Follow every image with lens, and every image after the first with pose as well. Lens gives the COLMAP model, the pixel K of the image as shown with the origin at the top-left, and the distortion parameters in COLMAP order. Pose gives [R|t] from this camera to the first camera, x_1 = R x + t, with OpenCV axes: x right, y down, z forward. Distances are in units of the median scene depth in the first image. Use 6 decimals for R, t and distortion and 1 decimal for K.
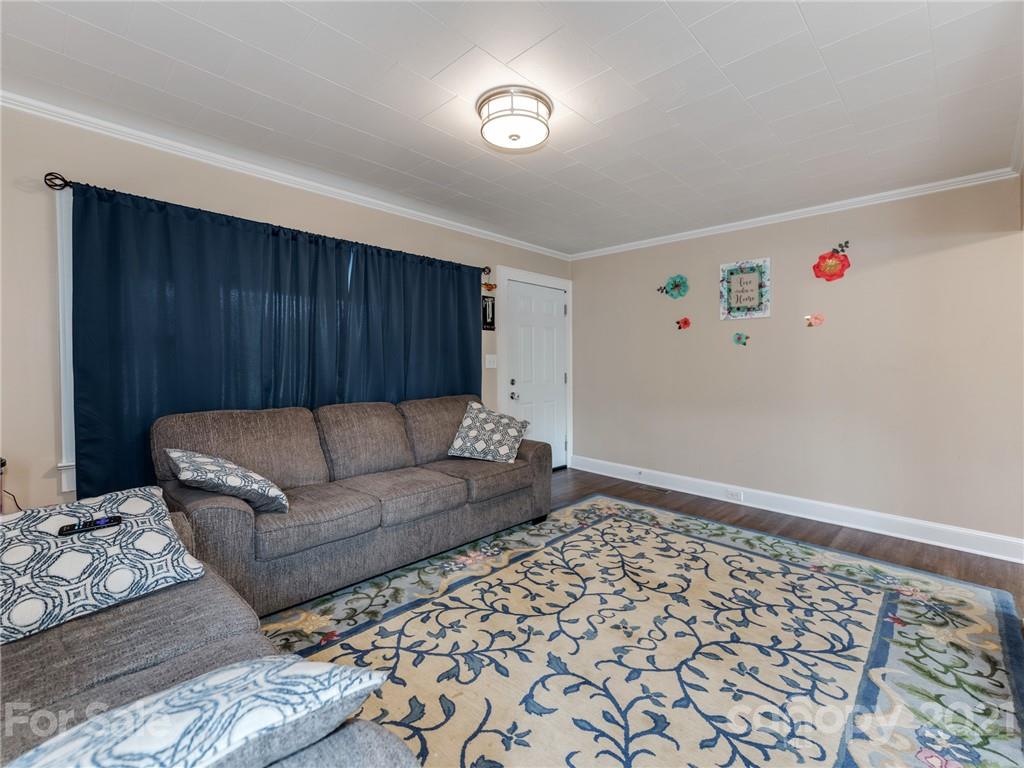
lens RADIAL K [[460.4, 0, 505.6], [0, 460.4, 367.6], [0, 0, 1]] dist [0.014114, -0.000453]
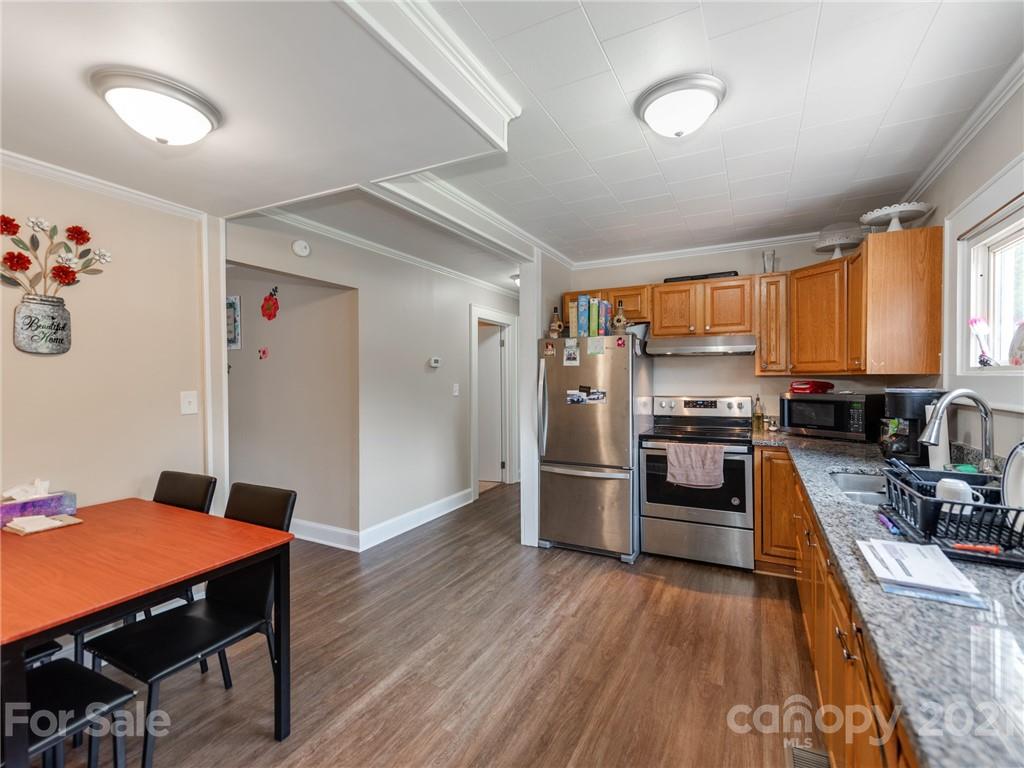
lens RADIAL K [[472.4, 0, 519.1], [0, 472.4, 381.7], [0, 0, 1]] dist [0.014010, -0.000092]
pose [[0.949090, -0.003243, 0.314989, 1.411044], [0.001769, 0.999986, 0.004965, -0.063782], [-0.315000, -0.004155, 0.949082, -0.454982]]
